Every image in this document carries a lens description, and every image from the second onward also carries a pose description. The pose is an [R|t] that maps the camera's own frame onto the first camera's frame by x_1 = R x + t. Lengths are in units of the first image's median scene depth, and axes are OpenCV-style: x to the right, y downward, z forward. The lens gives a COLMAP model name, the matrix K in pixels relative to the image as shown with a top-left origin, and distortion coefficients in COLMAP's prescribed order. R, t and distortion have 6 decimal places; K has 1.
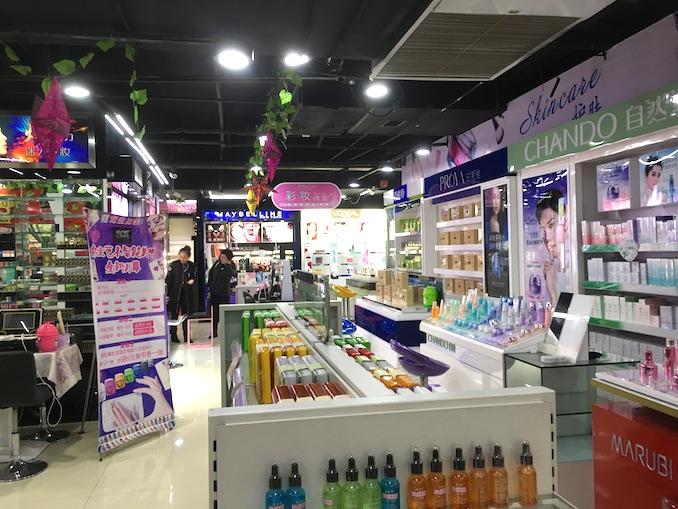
lens RADIAL K [[586.1, 0, 337.5], [0, 586.1, 250.4], [0, 0, 1]] dist [0.039188, -0.011759]
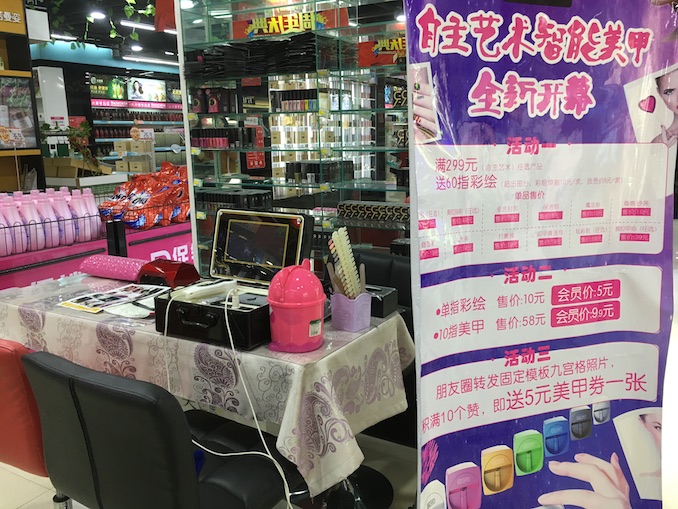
lens RADIAL K [[586.1, 0, 339.2], [0, 586.1, 249.1], [0, 0, 1]] dist [0.039188, -0.011759]
pose [[0.764712, 0.135352, -0.629996, -0.246299], [0.000997, 0.977440, 0.211210, 0.041188], [0.644372, -0.162143, 0.747325, 0.716083]]
